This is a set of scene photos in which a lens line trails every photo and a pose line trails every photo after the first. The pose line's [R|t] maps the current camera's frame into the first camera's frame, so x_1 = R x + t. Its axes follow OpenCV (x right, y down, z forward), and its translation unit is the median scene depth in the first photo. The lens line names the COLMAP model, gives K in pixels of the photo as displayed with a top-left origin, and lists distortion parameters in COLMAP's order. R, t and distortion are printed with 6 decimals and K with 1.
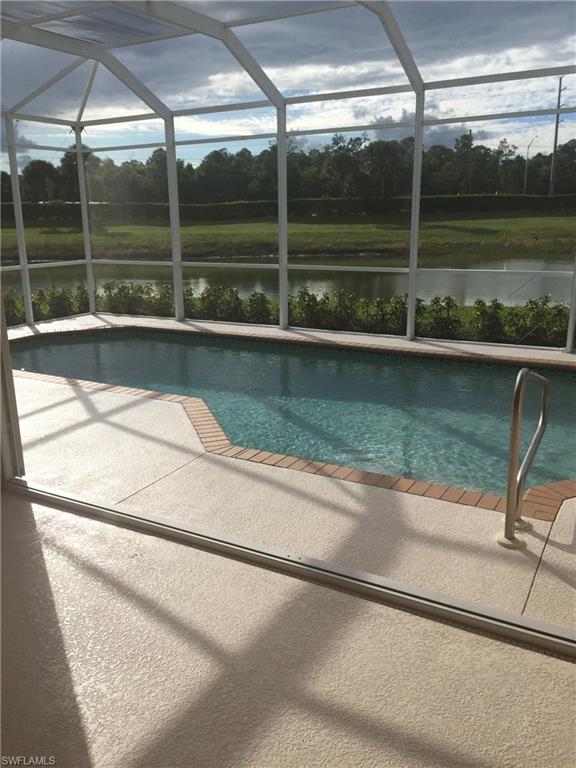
lens RADIAL K [[656.9, 0, 290.3], [0, 656.9, 379.8], [0, 0, 1]] dist [0.076125, -0.110769]
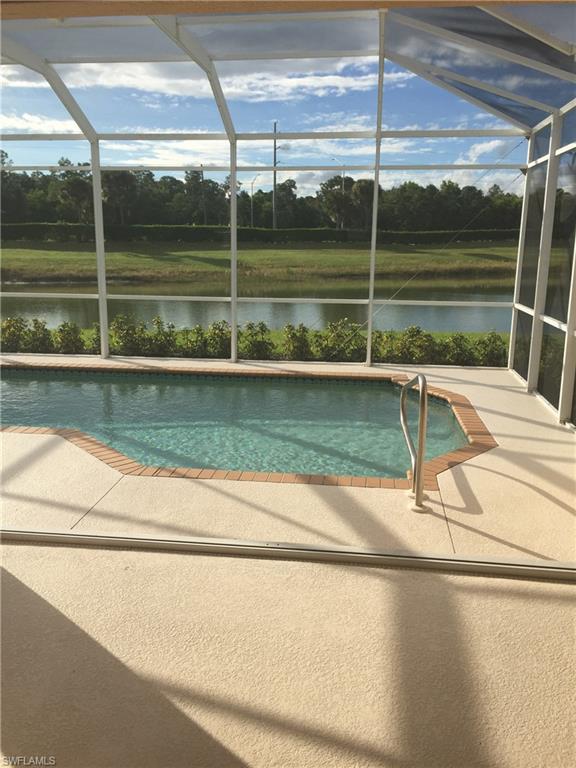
lens RADIAL K [[656.9, 0, 288.8], [0, 656.9, 382.5], [0, 0, 1]] dist [0.076125, -0.110769]
pose [[0.922397, -0.059957, 0.381560, -0.144492], [0.073404, 0.997086, -0.020770, 0.002100], [-0.379203, 0.047166, 0.924111, -0.041080]]
